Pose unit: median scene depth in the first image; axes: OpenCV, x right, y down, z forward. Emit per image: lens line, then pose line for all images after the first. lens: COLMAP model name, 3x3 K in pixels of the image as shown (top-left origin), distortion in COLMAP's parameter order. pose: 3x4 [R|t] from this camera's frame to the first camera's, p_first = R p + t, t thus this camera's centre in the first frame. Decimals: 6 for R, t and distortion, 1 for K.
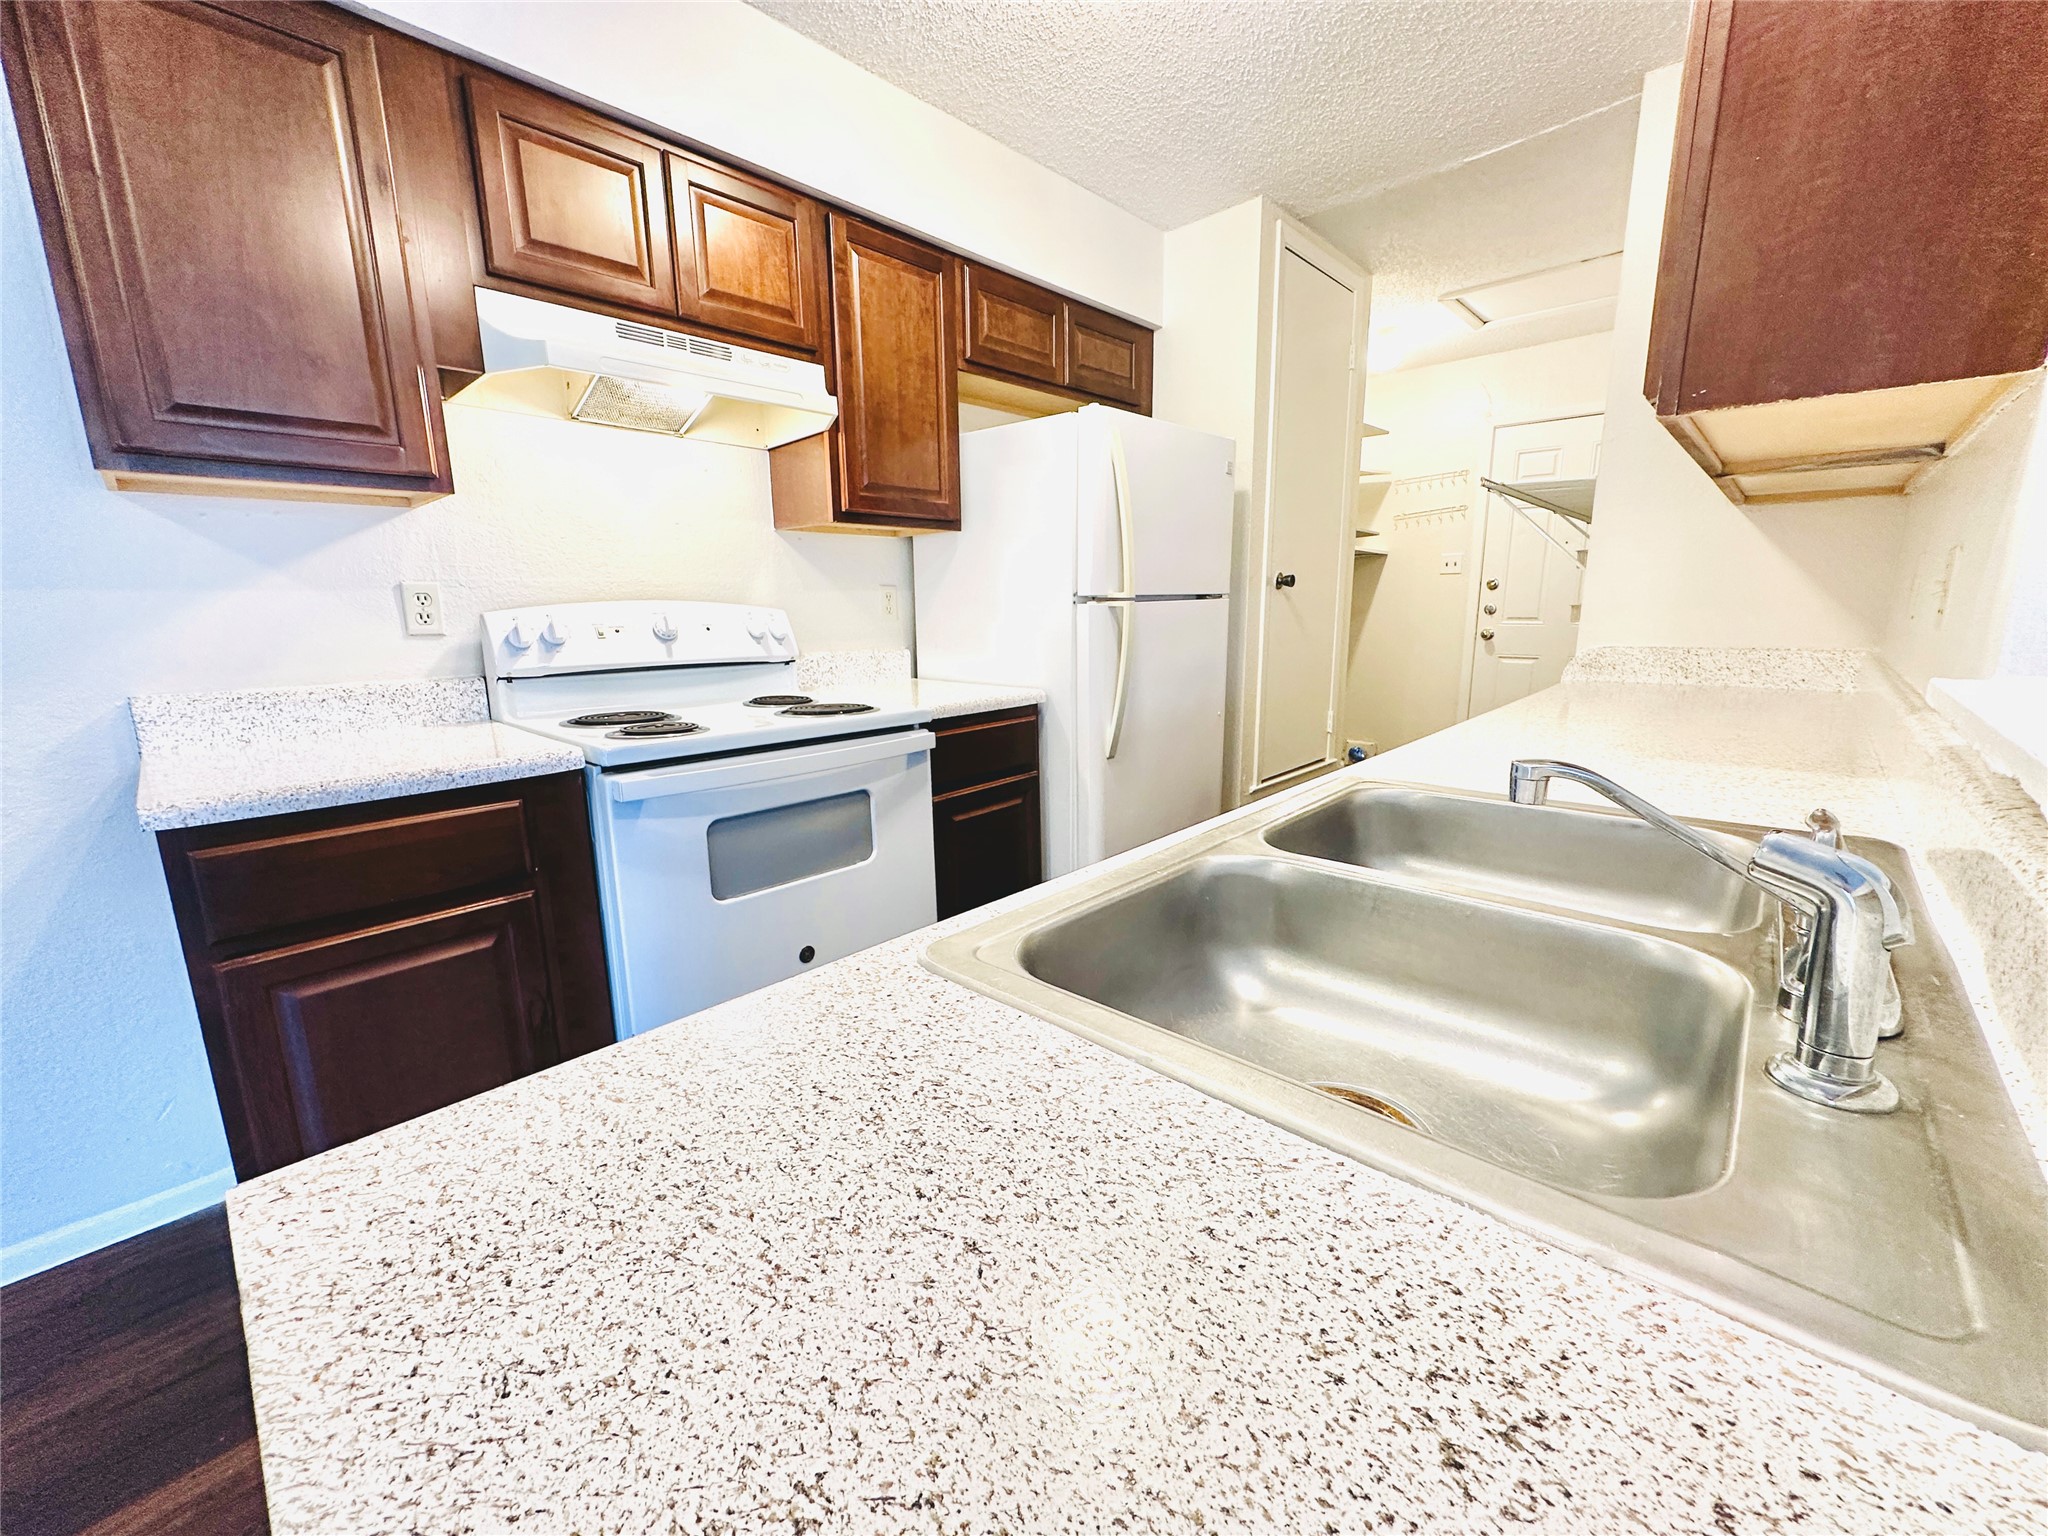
lens RADIAL K [[810.7, 0, 1026.1], [0, 810.7, 772.2], [0, 0, 1]] dist [-0.004253, 0.001117]
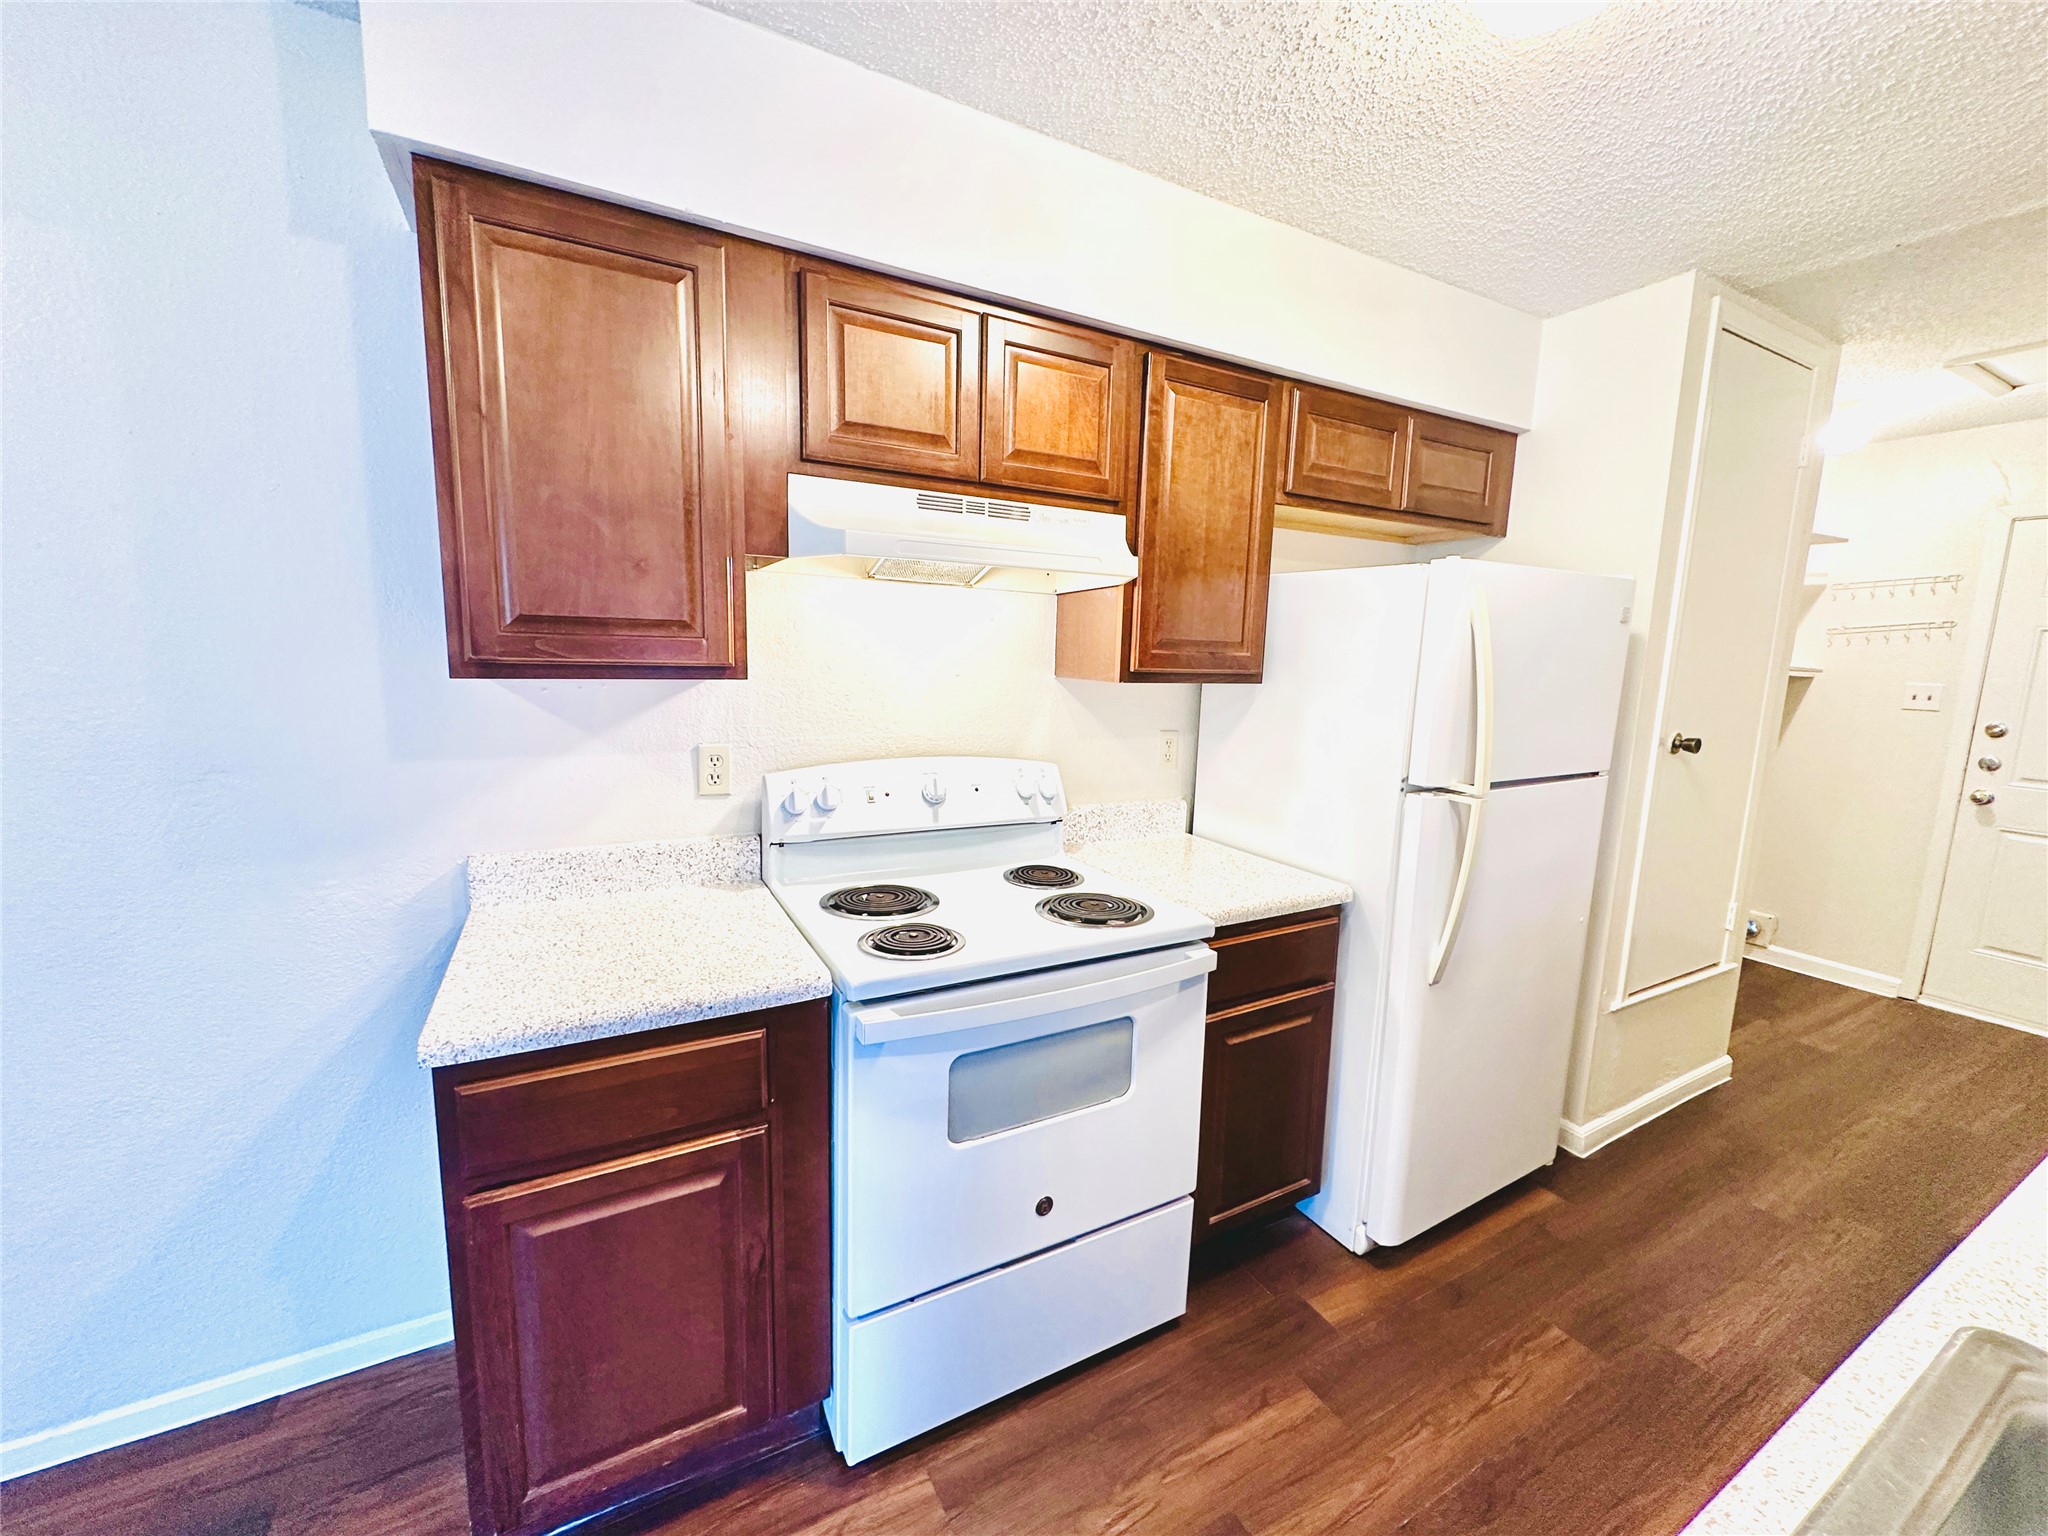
lens RADIAL K [[810.7, 0, 1027.6], [0, 810.7, 767.9], [0, 0, 1]] dist [-0.004253, 0.001117]
pose [[0.950688, 0.082957, -0.298850, -0.063738], [-0.100588, 0.993951, -0.044075, -0.178449], [0.293386, 0.071962, 0.953282, 0.134199]]
